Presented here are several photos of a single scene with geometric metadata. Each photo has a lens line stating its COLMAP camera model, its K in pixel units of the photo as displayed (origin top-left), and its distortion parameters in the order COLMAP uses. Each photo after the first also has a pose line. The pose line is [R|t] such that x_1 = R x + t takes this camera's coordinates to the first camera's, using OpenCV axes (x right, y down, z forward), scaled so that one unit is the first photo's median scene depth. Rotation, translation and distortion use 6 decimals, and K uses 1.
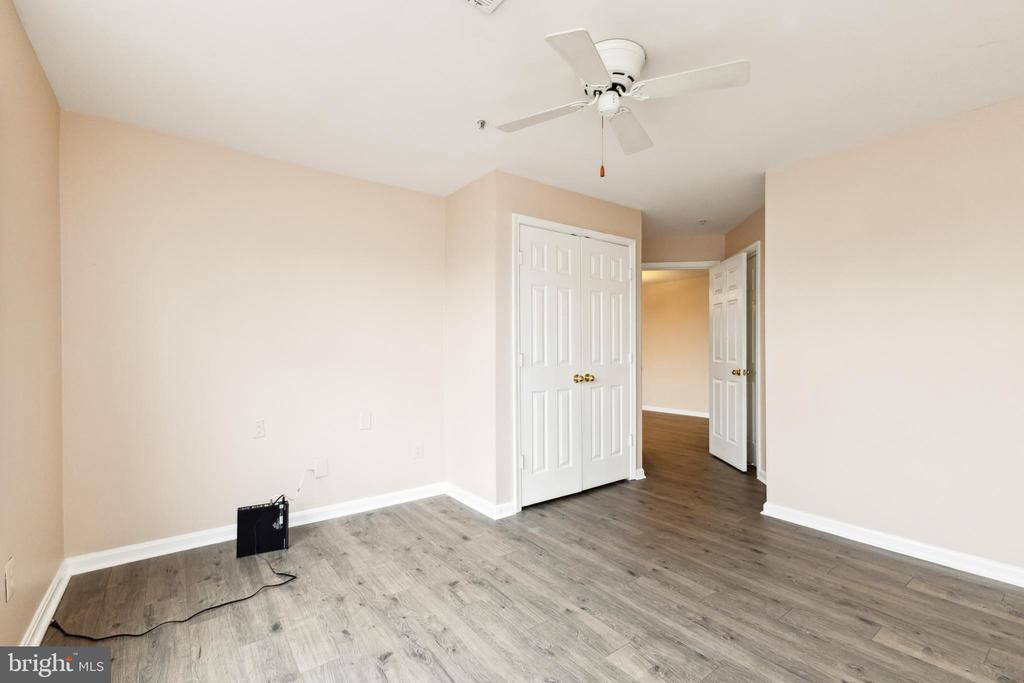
lens RADIAL K [[446.0, 0, 512.0], [0, 446.0, 347.7], [0, 0, 1]] dist [-0.000967, 0.000012]
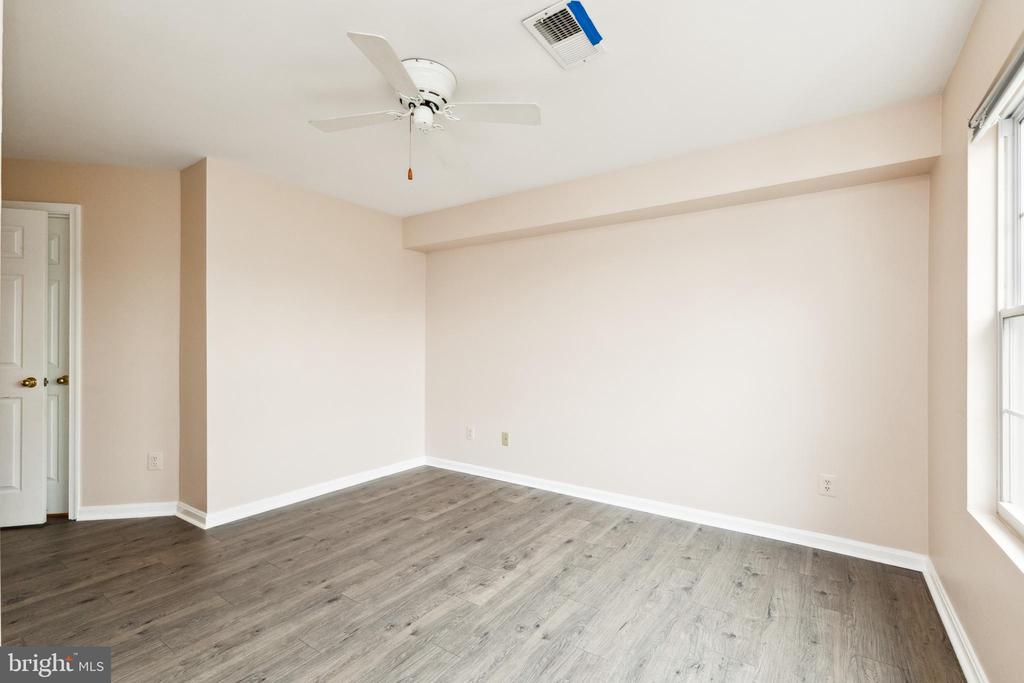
lens RADIAL K [[451.8, 0, 514.4], [0, 451.8, 346.5], [0, 0, 1]] dist [0.001004, 0.000114]
pose [[-0.319016, -0.003220, 0.947744, -0.769135], [-0.003560, 0.999991, 0.002199, -0.012020], [-0.947743, -0.002672, -0.319024, 1.017949]]
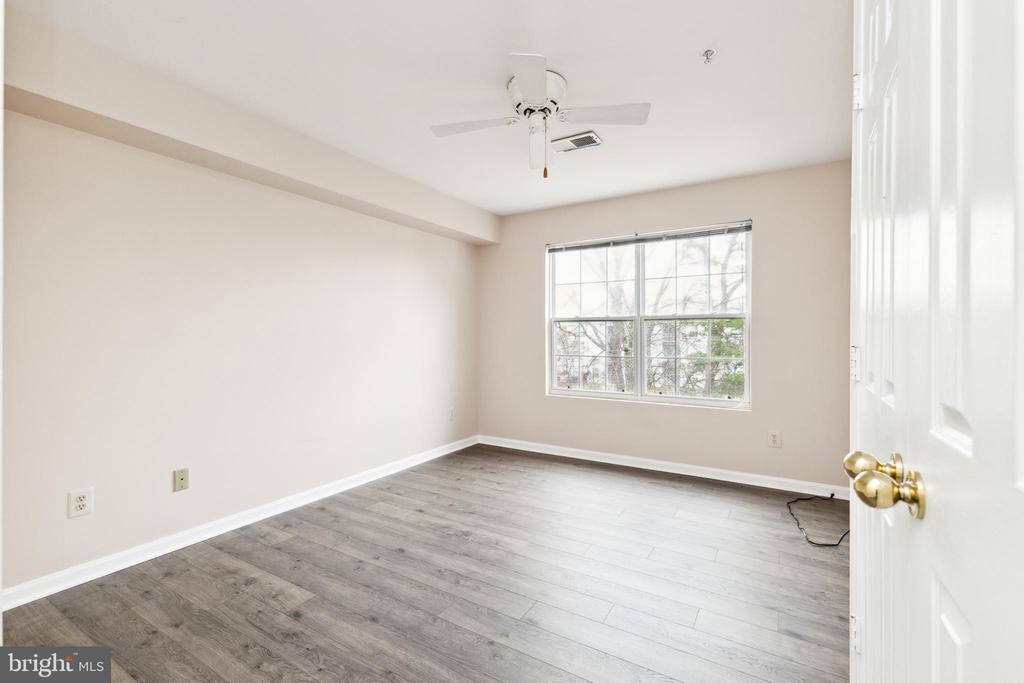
lens RADIAL K [[453.6, 0, 515.1], [0, 453.6, 335.2], [0, 0, 1]] dist [0.003012, -0.000299]
pose [[-0.926606, 0.003778, -0.376015, 0.640628], [0.002709, 0.999991, 0.003371, 0.000023], [0.376024, 0.002105, -0.926607, 1.857202]]
